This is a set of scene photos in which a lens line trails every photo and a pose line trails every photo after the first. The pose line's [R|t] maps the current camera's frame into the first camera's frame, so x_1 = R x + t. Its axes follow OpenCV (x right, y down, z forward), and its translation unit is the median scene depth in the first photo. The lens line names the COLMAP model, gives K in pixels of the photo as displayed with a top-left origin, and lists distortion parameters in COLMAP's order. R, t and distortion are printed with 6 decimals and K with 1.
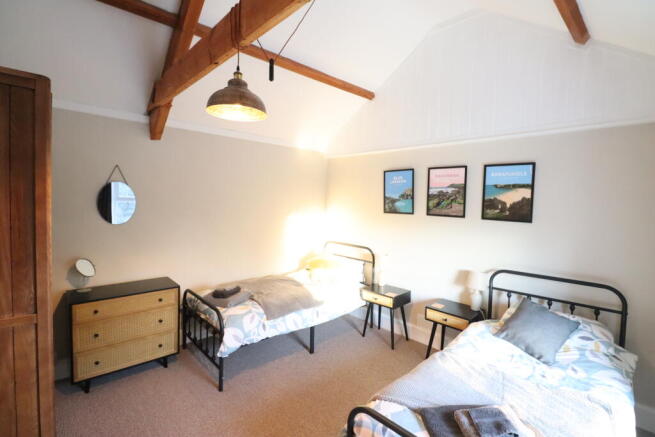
lens RADIAL K [[305.7, 0, 331.3], [0, 305.7, 219.4], [0, 0, 1]] dist [0.001598, 0.000063]
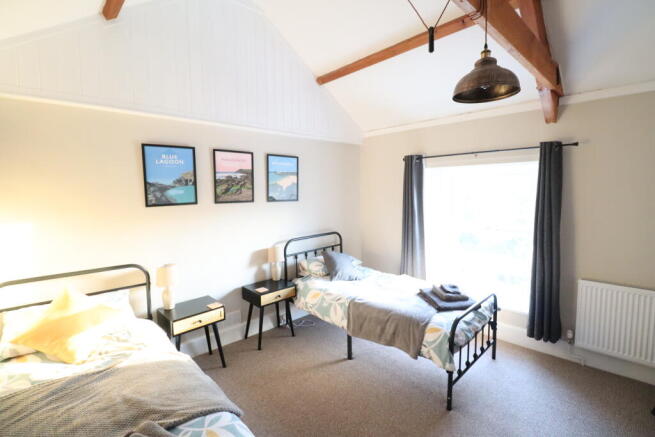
lens RADIAL K [[305.7, 0, 327.9], [0, 305.7, 220.5], [0, 0, 1]] dist [0.001598, 0.000063]
pose [[-0.000697, -0.121608, 0.992578, -0.576732], [0.083972, 0.989065, 0.121236, -0.045371], [-0.996468, 0.083434, 0.009522, 0.690059]]
